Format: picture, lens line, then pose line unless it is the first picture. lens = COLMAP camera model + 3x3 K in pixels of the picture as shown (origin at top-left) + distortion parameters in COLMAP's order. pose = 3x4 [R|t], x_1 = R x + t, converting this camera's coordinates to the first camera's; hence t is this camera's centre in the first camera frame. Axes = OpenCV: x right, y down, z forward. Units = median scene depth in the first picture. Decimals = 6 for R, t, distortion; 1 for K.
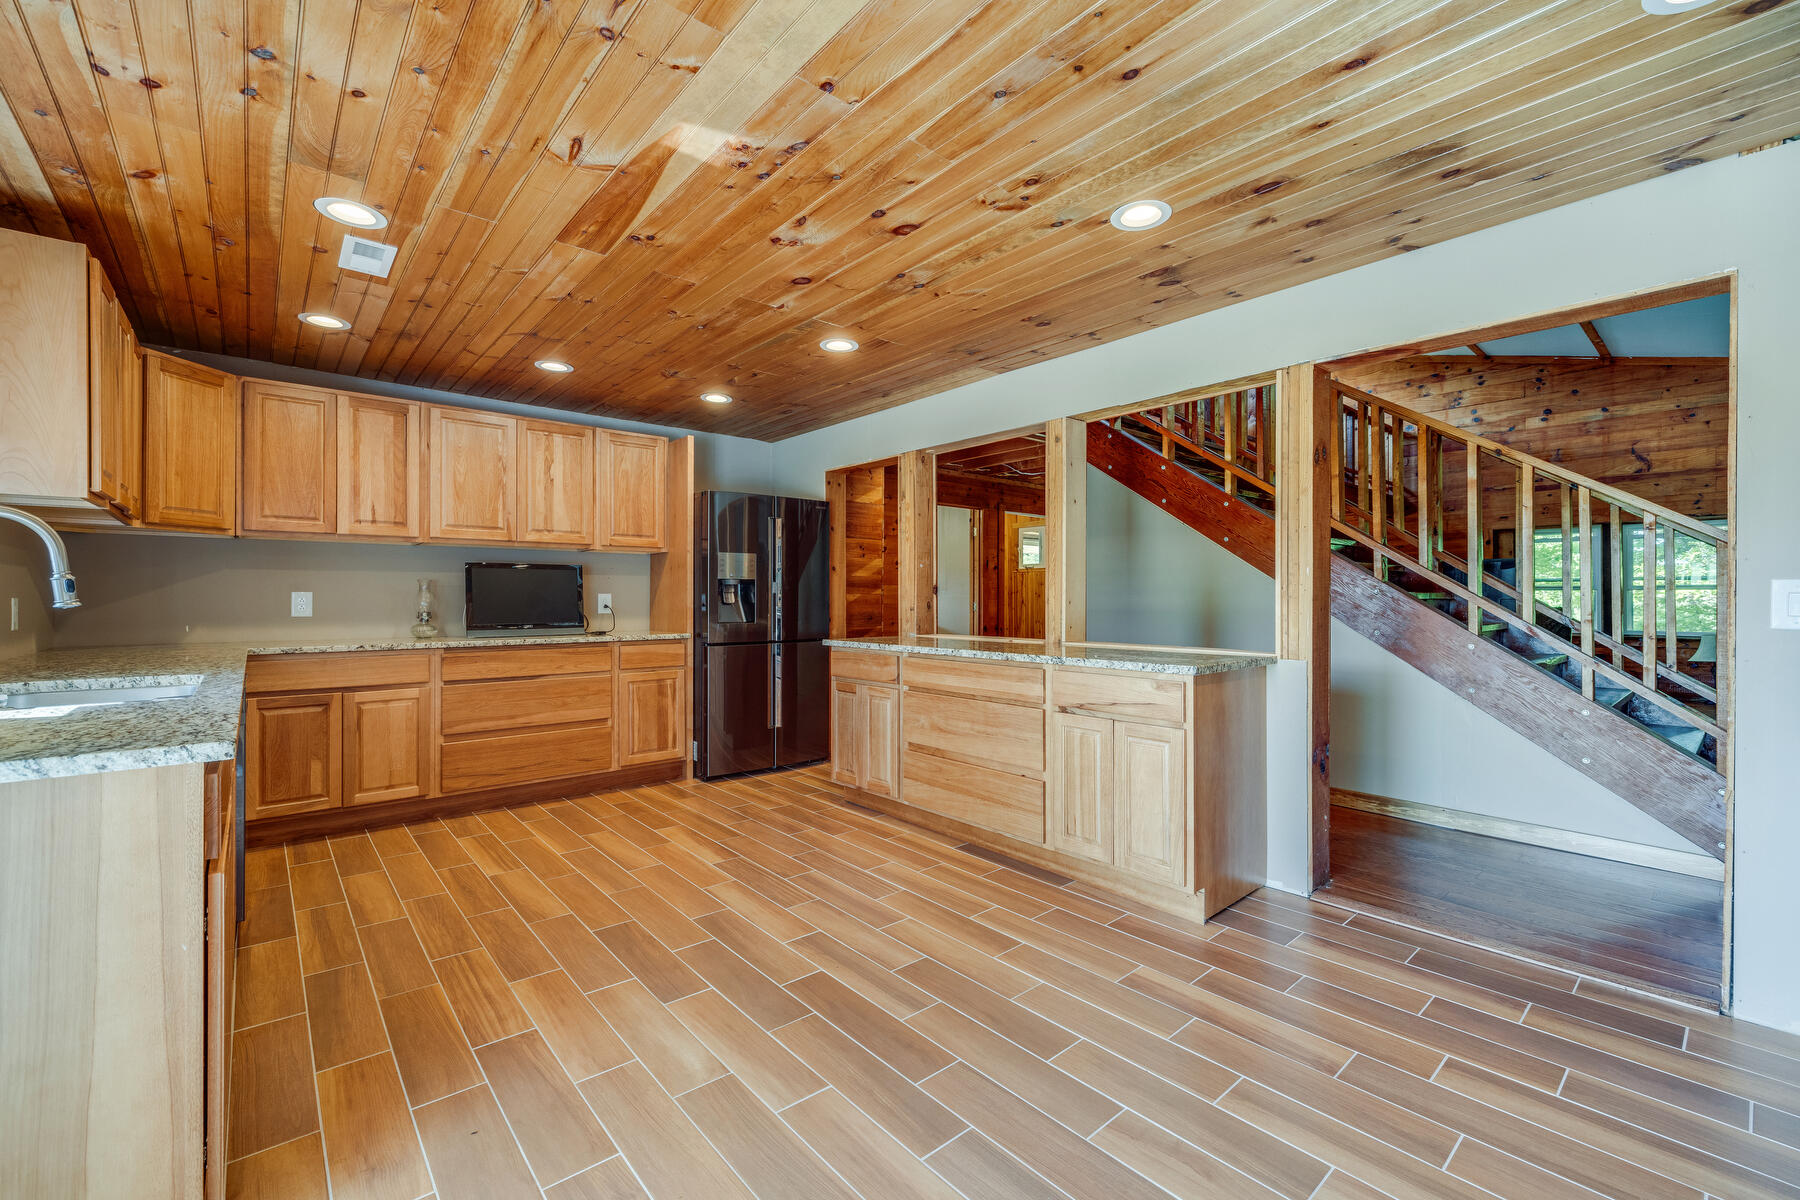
lens RADIAL K [[749.2, 0, 902.7], [0, 749.2, 592.5], [0, 0, 1]] dist [0.000118, 0.000039]
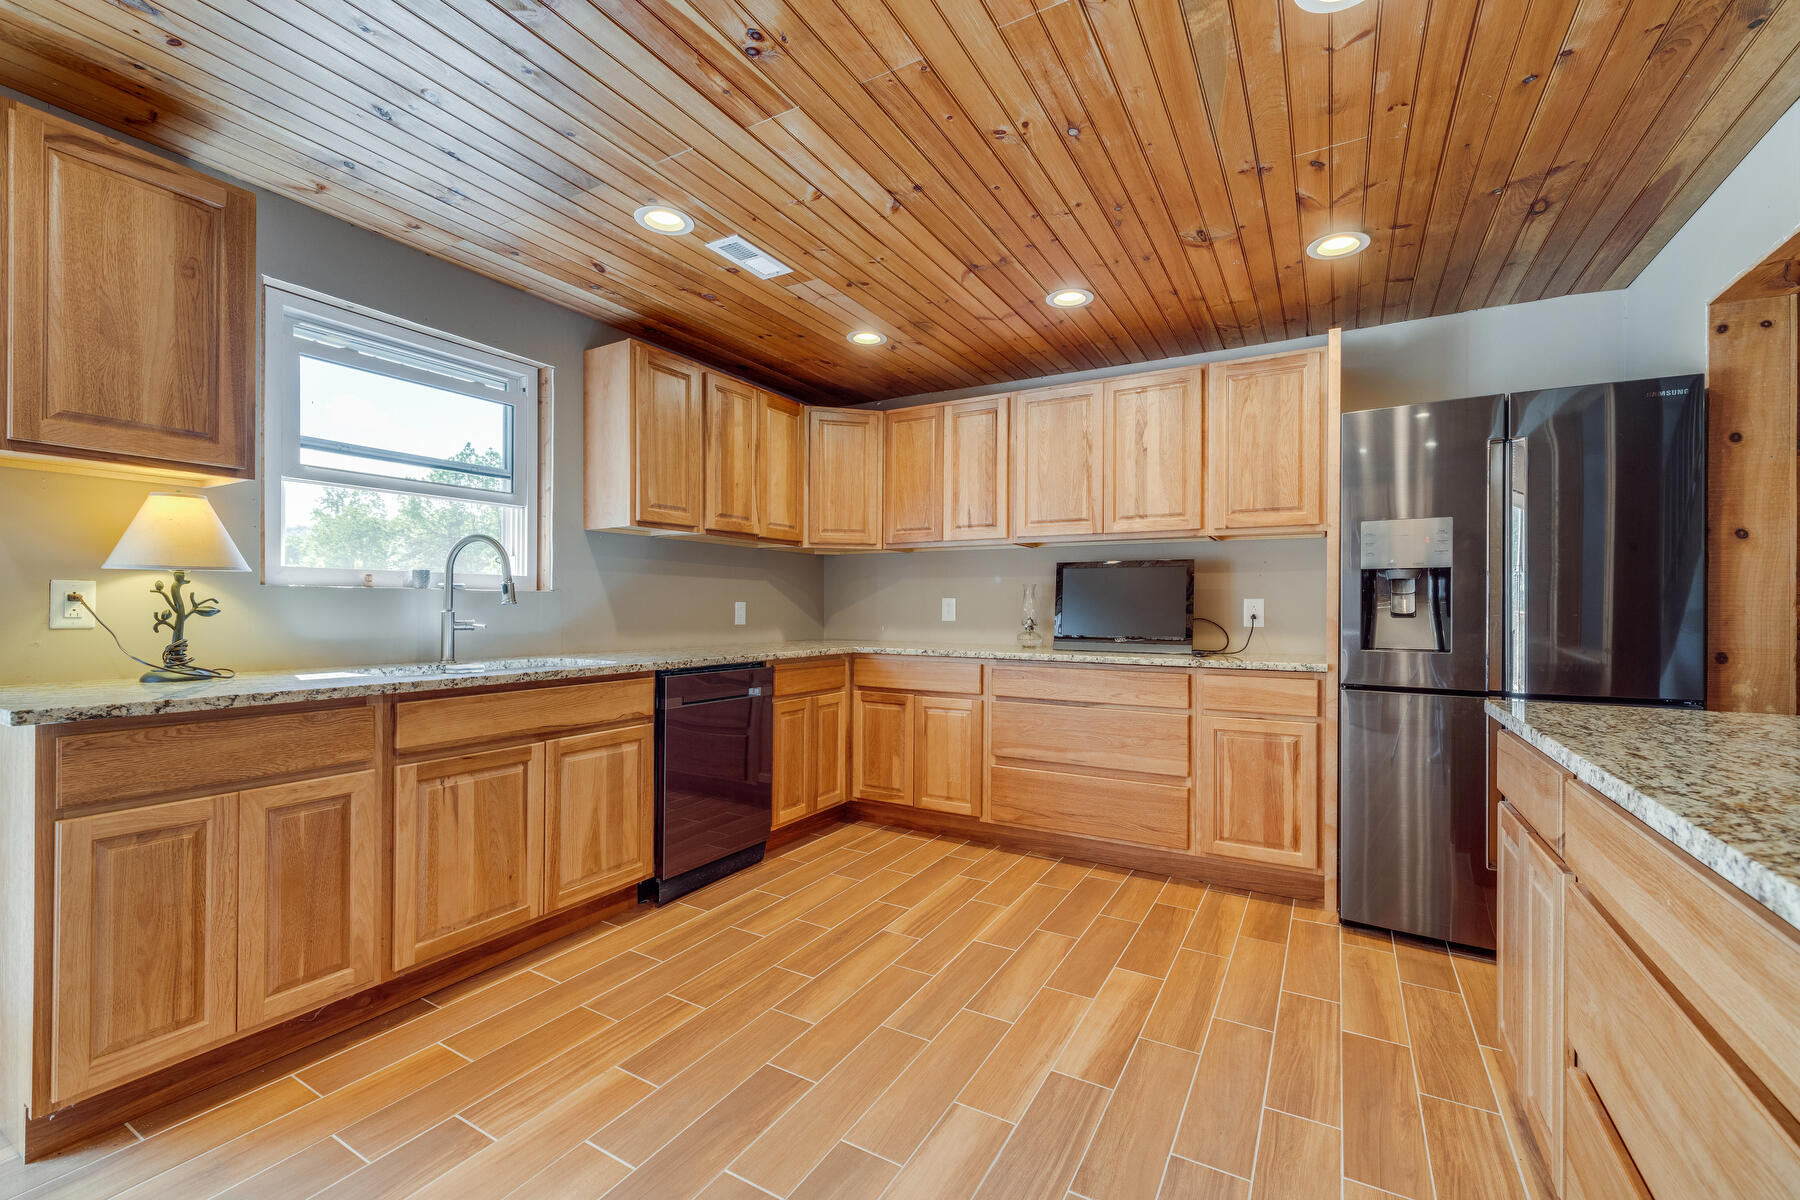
lens RADIAL K [[755.6, 0, 896.4], [0, 755.6, 605.3], [0, 0, 1]] dist [-0.000714, 0.000182]
pose [[0.323260, -0.000961, -0.946310, 0.207047], [0.000185, 1.000000, -0.000952, 0.010689], [0.946310, 0.000133, 0.323260, 0.594876]]
